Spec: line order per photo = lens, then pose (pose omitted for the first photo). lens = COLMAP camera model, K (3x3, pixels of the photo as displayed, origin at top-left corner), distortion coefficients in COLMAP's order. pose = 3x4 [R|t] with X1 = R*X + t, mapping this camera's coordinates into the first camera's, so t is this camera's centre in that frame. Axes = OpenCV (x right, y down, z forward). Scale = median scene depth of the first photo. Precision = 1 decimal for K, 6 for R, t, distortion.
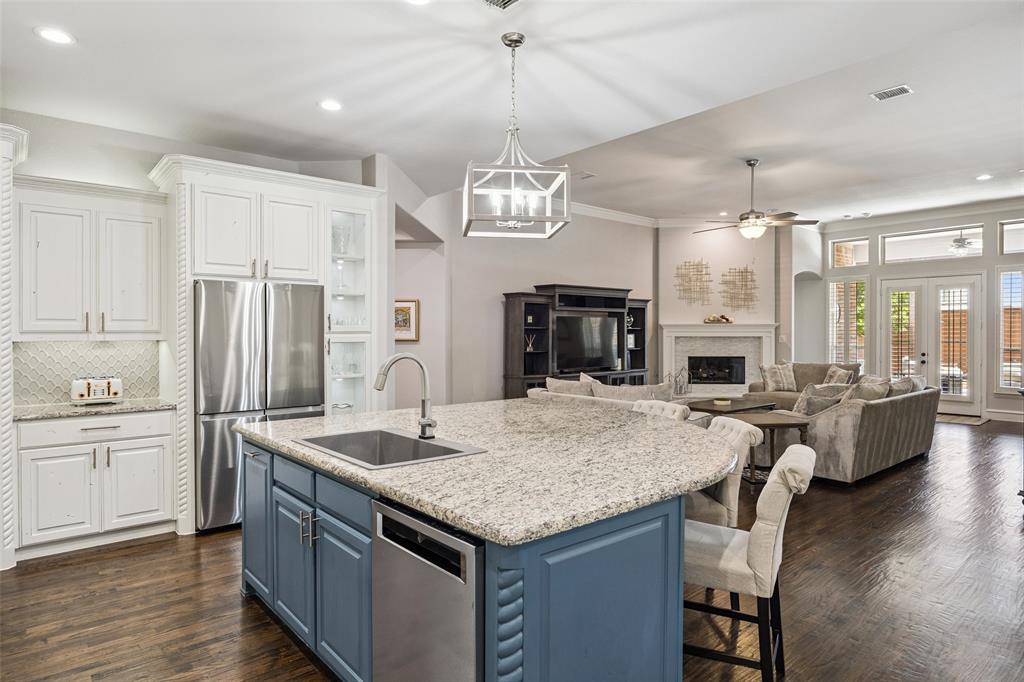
lens RADIAL K [[599.0, 0, 512.0], [0, 599.0, 341.0], [0, 0, 1]] dist [0.001958, 0.000404]
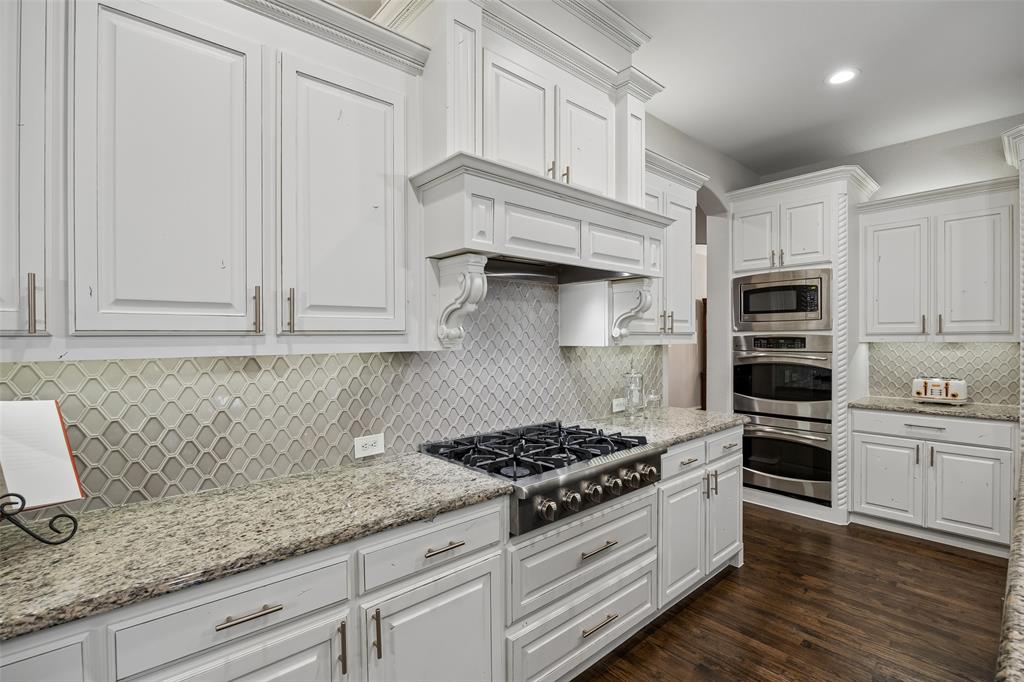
lens RADIAL K [[469.2, 0, 512.0], [0, 469.2, 341.0], [0, 0, 1]] dist [-0.017296, -0.000006]
pose [[0.022884, 0.009923, -0.999689, 0.091595], [-0.010610, 0.999897, 0.009682, -0.002292], [0.999682, 0.010385, 0.022986, 0.268457]]
